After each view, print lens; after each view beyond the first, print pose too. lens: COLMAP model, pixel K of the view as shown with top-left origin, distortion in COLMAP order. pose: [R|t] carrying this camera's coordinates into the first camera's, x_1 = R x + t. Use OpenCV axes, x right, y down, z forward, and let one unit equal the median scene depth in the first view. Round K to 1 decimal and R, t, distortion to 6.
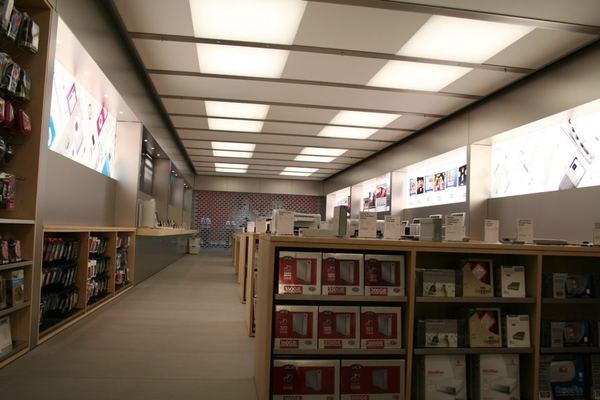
lens RADIAL K [[514.9, 0, 296.7], [0, 514.9, 206.1], [0, 0, 1]] dist [-0.125376, 0.092698]
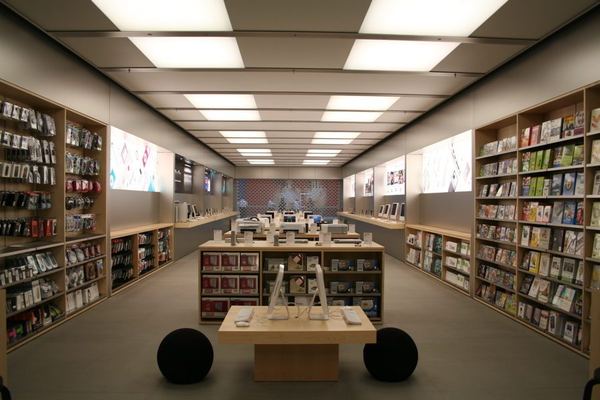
lens RADIAL K [[493.9, 0, 310.3], [0, 493.9, 200.5], [0, 0, 1]] dist [-0.130724, 0.068915]
pose [[0.994770, -0.032156, -0.096945, 0.230801], [0.037296, 0.997967, 0.051680, -0.084459], [0.095086, -0.055025, 0.993947, -0.400984]]
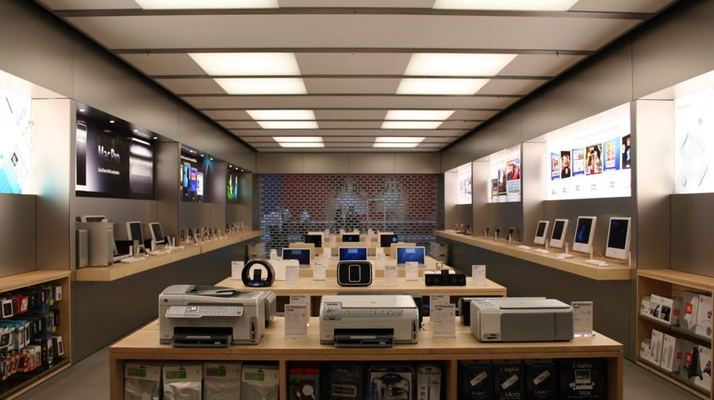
lens RADIAL K [[666.7, 0, 361.9], [0, 666.7, 205.7], [0, 0, 1]] dist [-0.069295, 0.000000]
pose [[0.991994, -0.040008, -0.119780, 0.134451], [0.045615, 0.997970, 0.044441, -0.055575], [0.117759, -0.049549, 0.991805, 0.251711]]
